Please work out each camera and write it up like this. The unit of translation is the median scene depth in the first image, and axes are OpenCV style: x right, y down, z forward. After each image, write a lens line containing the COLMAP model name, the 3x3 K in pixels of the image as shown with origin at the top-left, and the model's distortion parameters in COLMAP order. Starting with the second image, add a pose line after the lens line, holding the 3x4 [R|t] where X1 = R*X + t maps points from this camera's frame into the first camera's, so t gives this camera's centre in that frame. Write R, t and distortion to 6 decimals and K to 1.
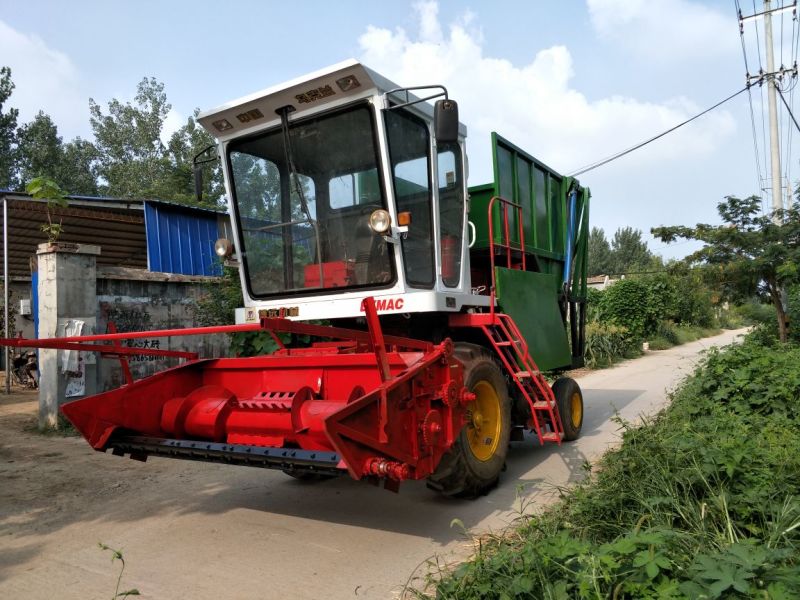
lens RADIAL K [[602.7, 0, 400.0], [0, 602.7, 300.0], [0, 0, 1]] dist [0.004675, 0.003110]
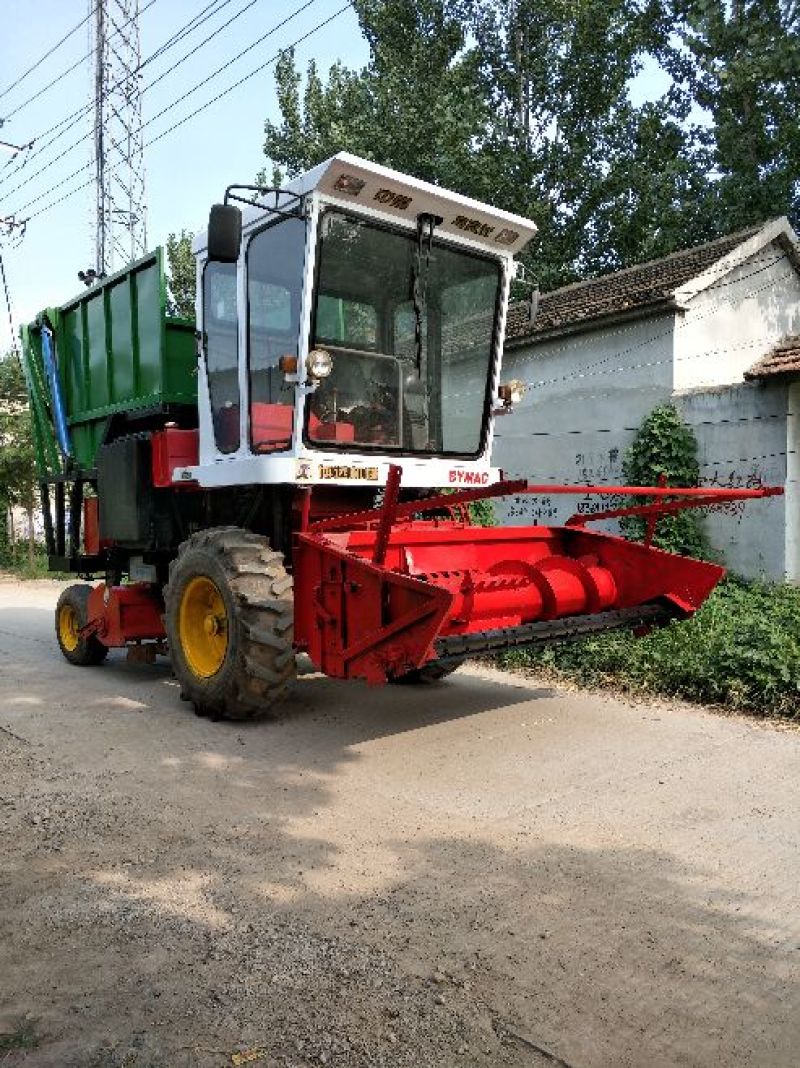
lens RADIAL K [[804.6, 0, 400.0], [0, 804.6, 534.0], [0, 0, 1]] dist [0.004675, 0.003110]
pose [[0.254319, 0.028695, 0.966695, -1.082710], [-0.054635, 0.998390, -0.015262, 0.104081], [-0.965576, -0.048934, 0.255477, 0.671843]]
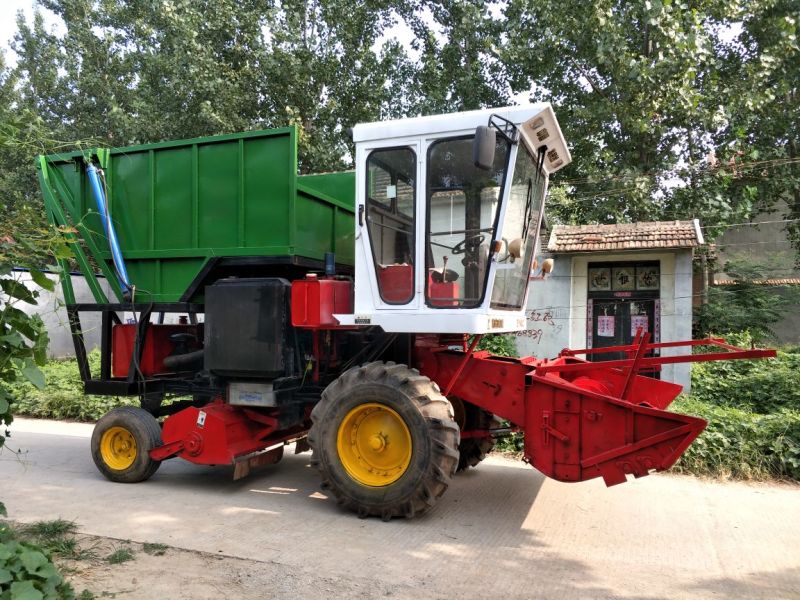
lens RADIAL K [[603.0, 0, 397.2], [0, 603.0, 328.1], [0, 0, 1]] dist [-0.113420, 0.193082]
pose [[-0.212511, 0.037557, 0.976437, -1.086002], [-0.046536, 0.997738, -0.048504, 0.083618], [-0.976050, -0.055747, -0.210283, 1.303101]]
